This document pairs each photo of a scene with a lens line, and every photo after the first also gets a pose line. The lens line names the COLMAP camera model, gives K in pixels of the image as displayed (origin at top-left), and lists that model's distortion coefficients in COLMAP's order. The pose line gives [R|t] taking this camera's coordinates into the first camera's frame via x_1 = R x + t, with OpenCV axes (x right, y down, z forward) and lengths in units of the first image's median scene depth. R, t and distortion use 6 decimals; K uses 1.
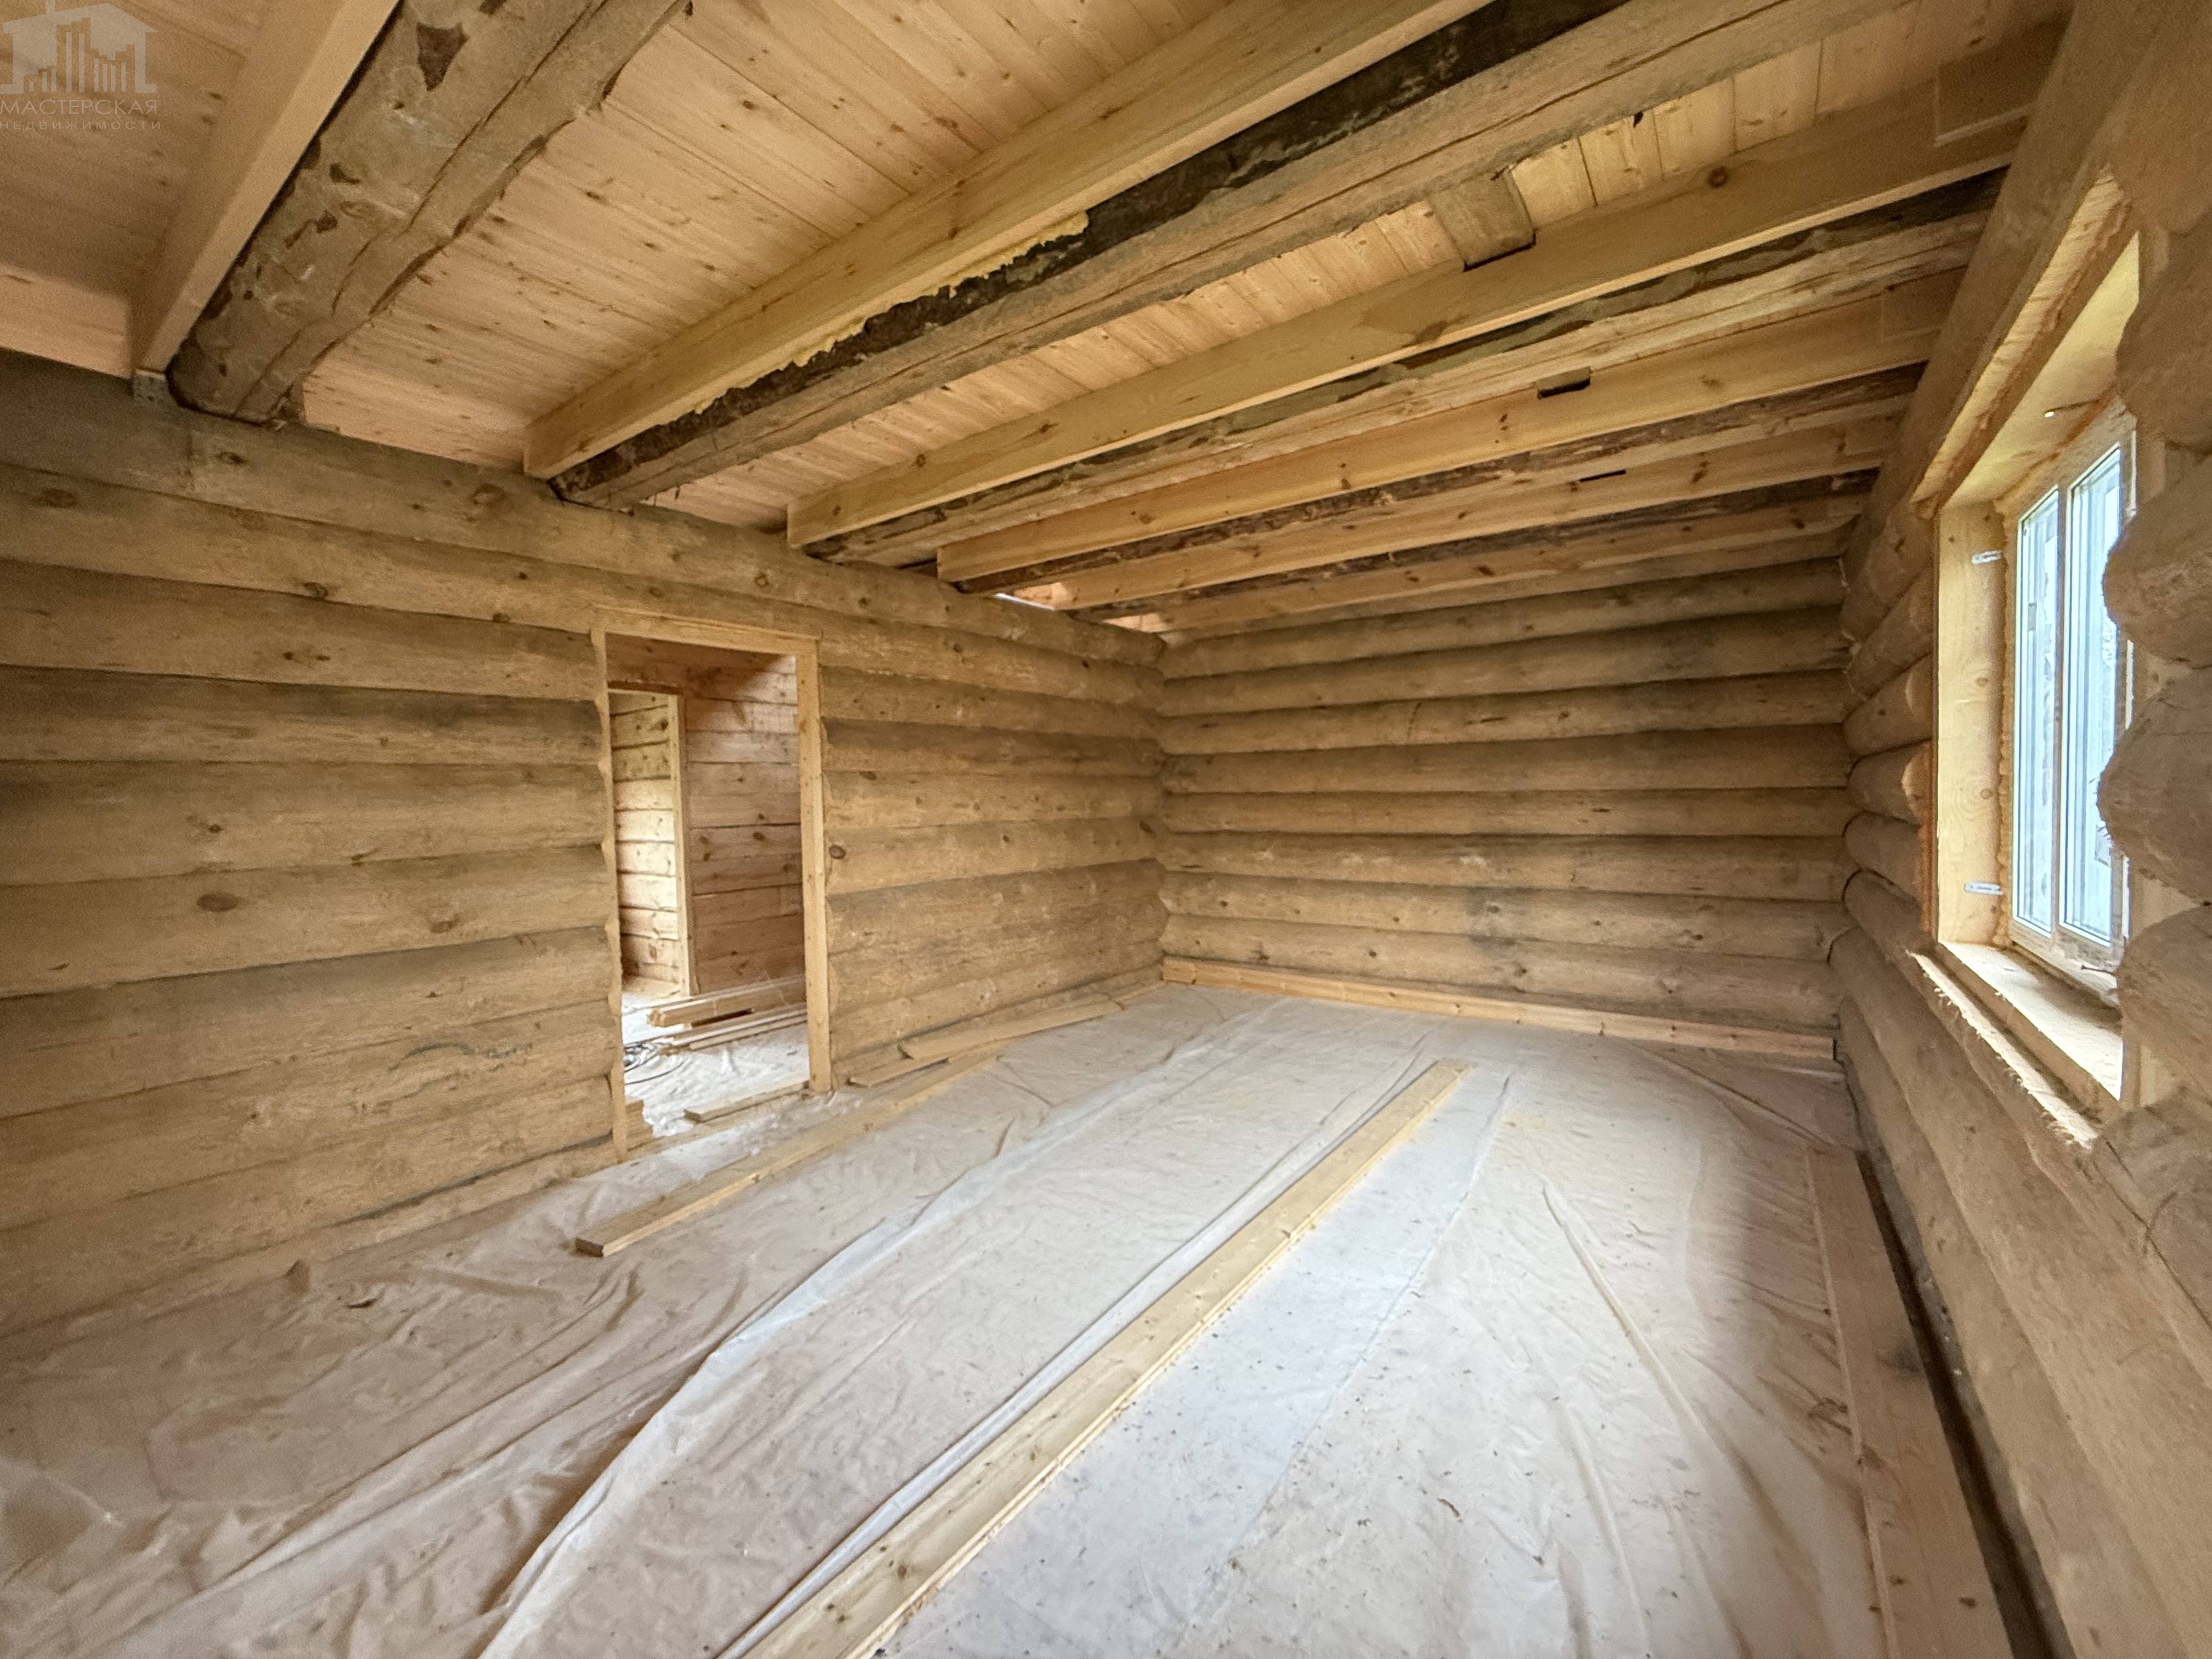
lens RADIAL K [[878.7, 0, 1101.9], [0, 878.7, 826.5], [0, 0, 1]] dist [-0.000991, 0.000075]
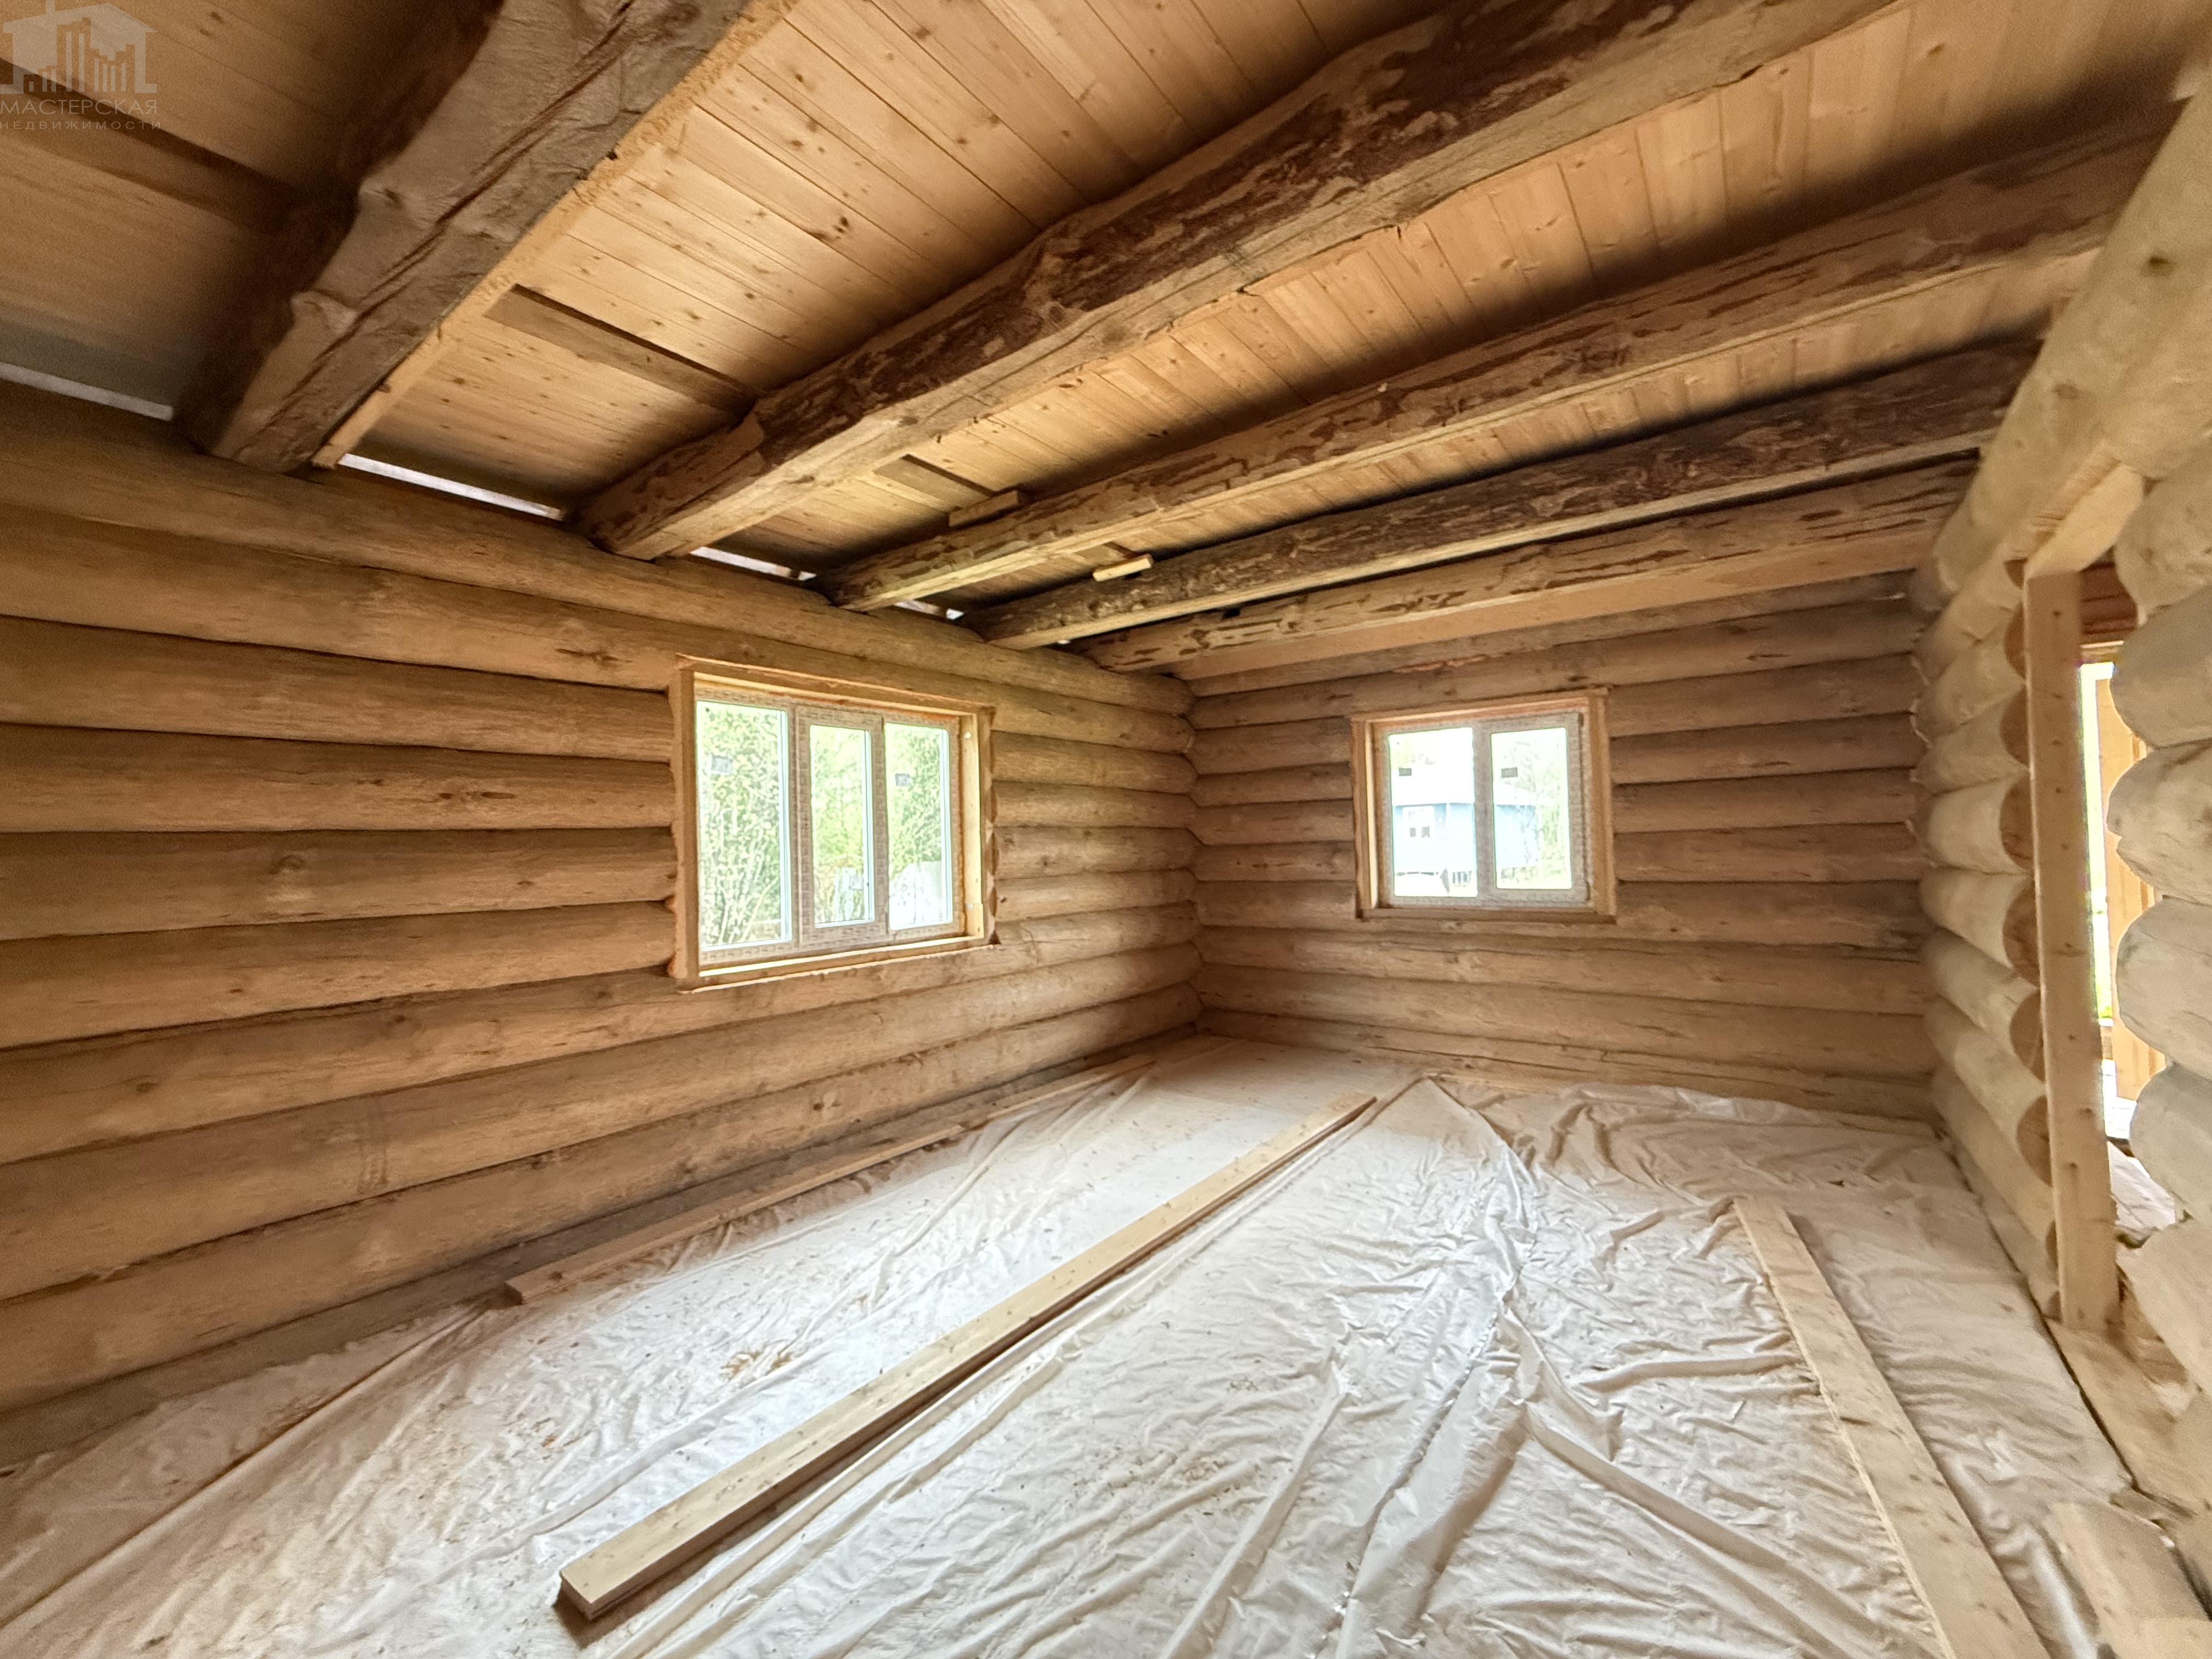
lens RADIAL K [[883.6, 0, 1102.0], [0, 883.6, 823.0], [0, 0, 1]] dist [-0.003738, -0.000055]
pose [[-0.998573, 0.050997, 0.015858, 0.144314], [0.051167, 0.998635, 0.010527, -0.047407], [-0.015299, 0.011324, -0.999819, 1.225091]]
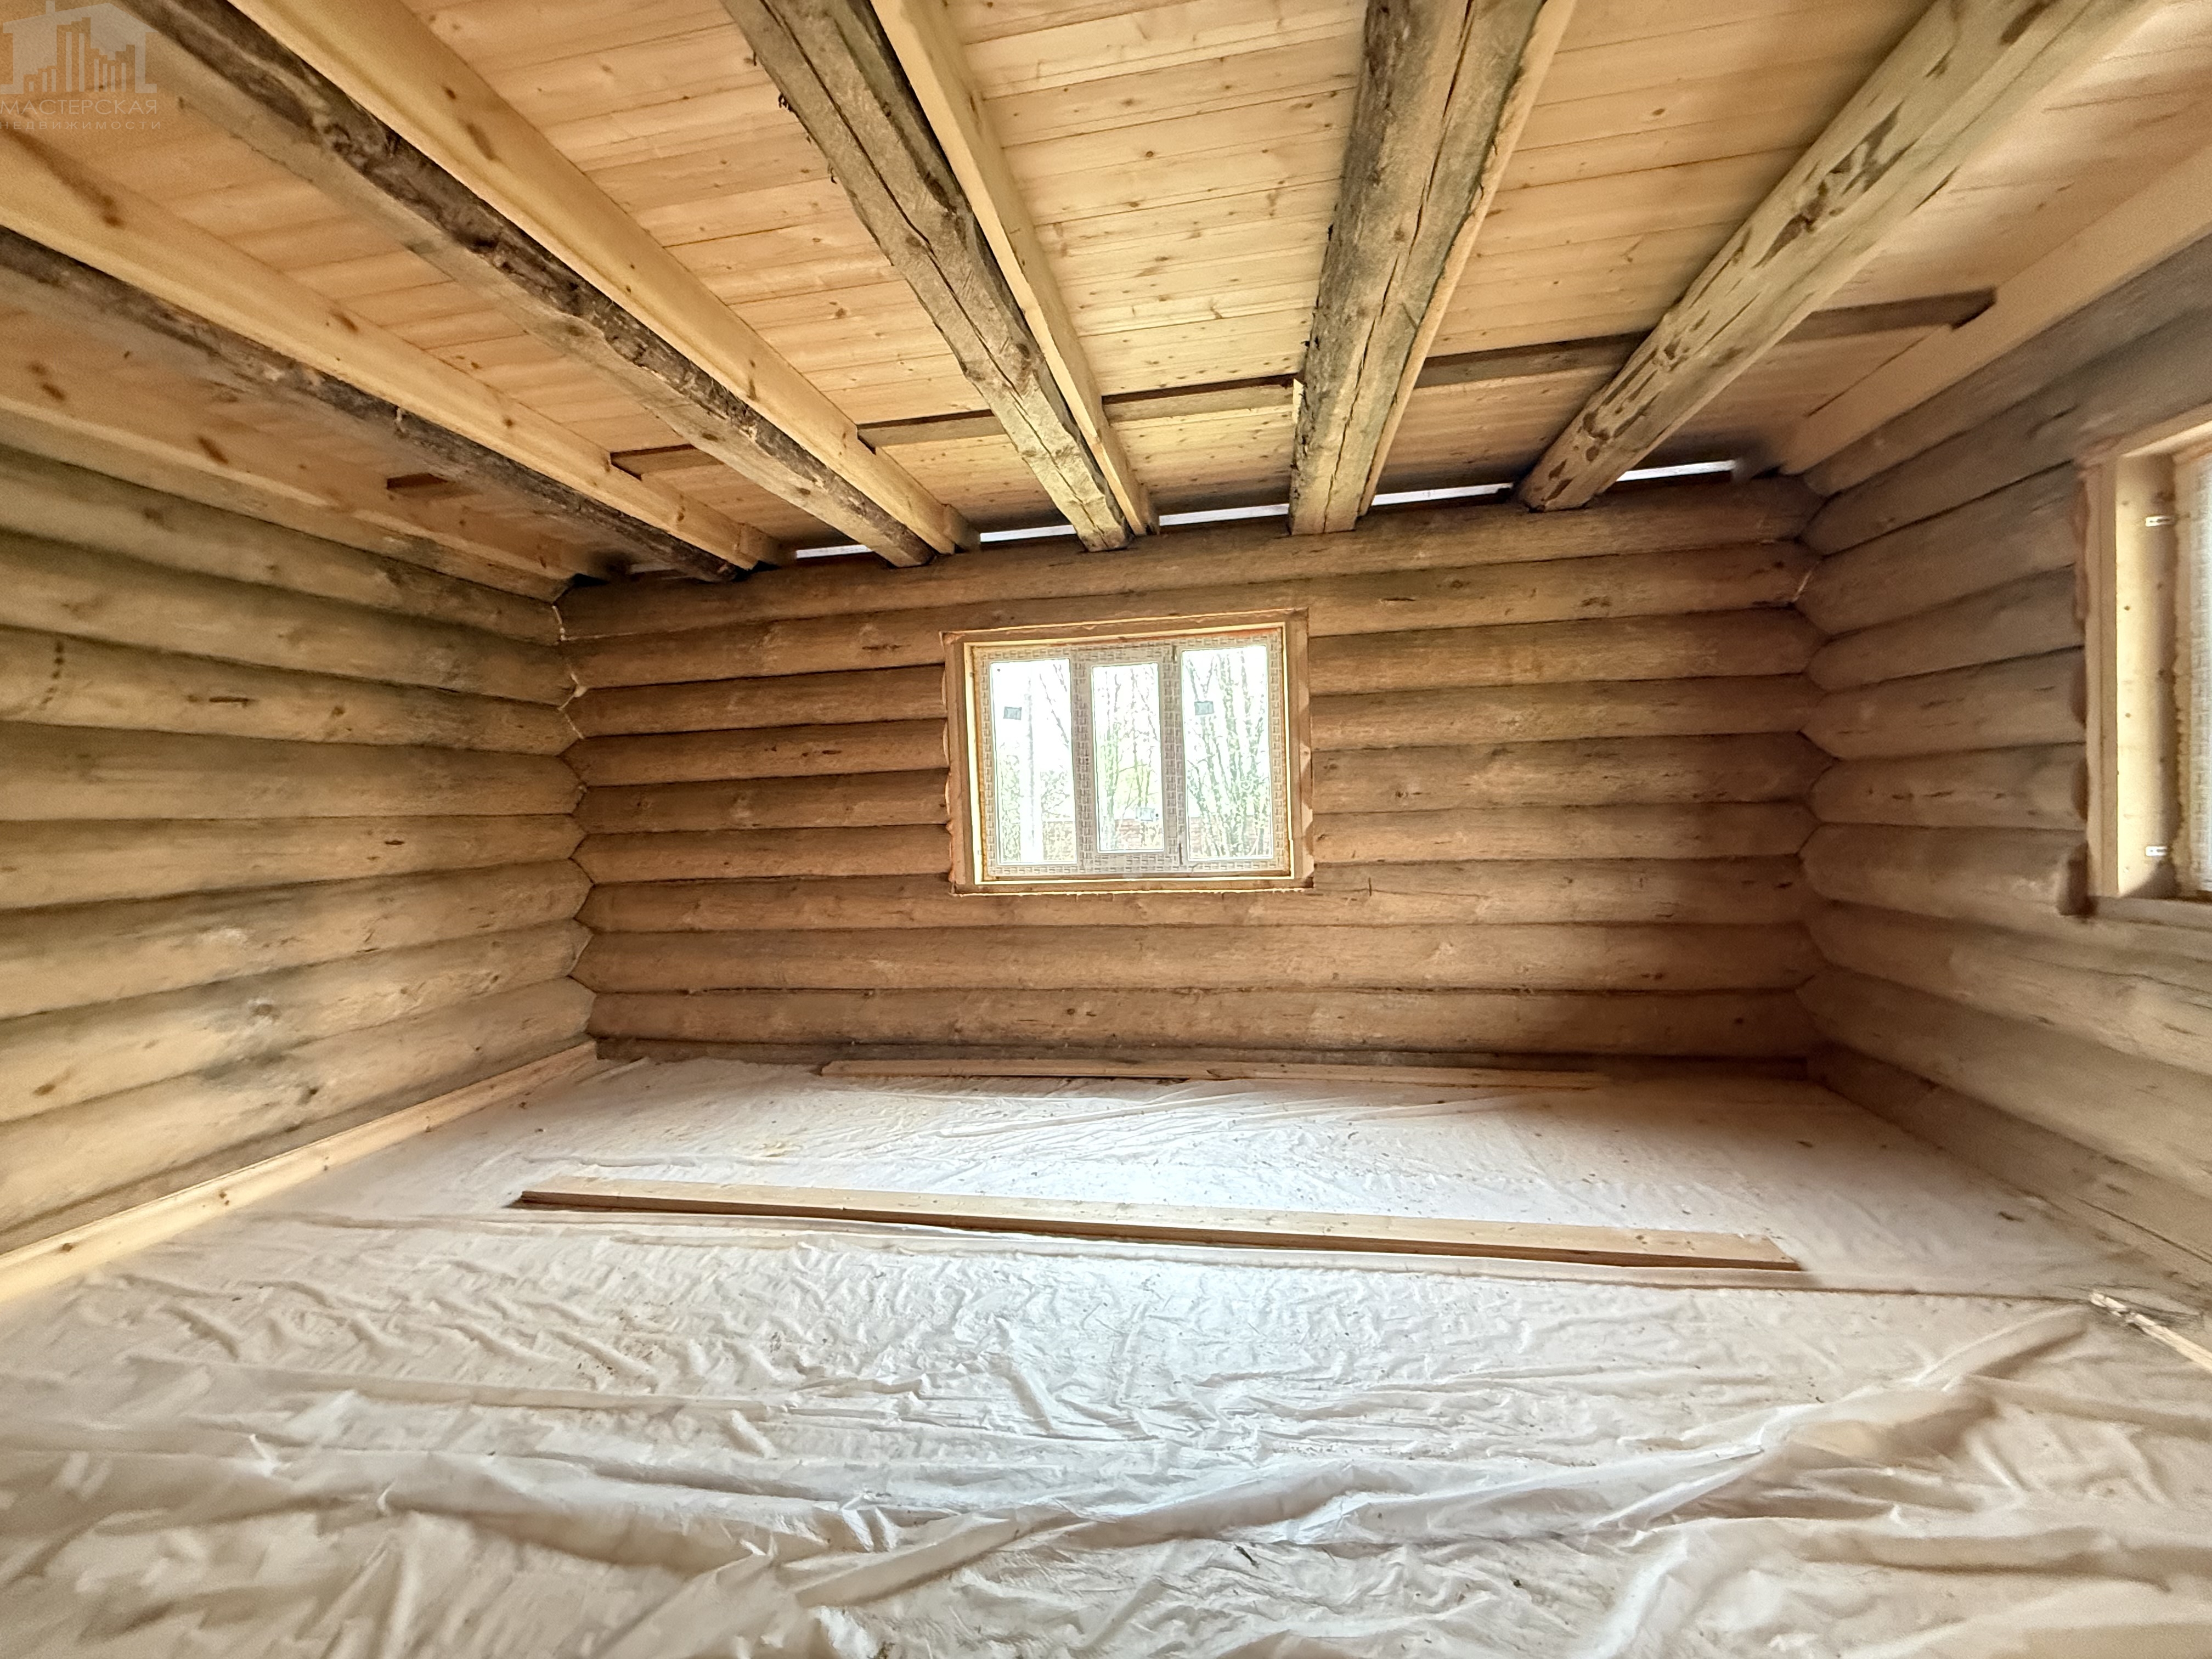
lens RADIAL K [[878.7, 0, 1101.9], [0, 878.7, 826.5], [0, 0, 1]] dist [-0.000991, 0.000075]
pose [[-0.442441, 0.016783, 0.896641, -0.388954], [0.078258, 0.996733, 0.019959, 0.000779], [-0.893377, 0.079000, -0.442309, 0.788802]]
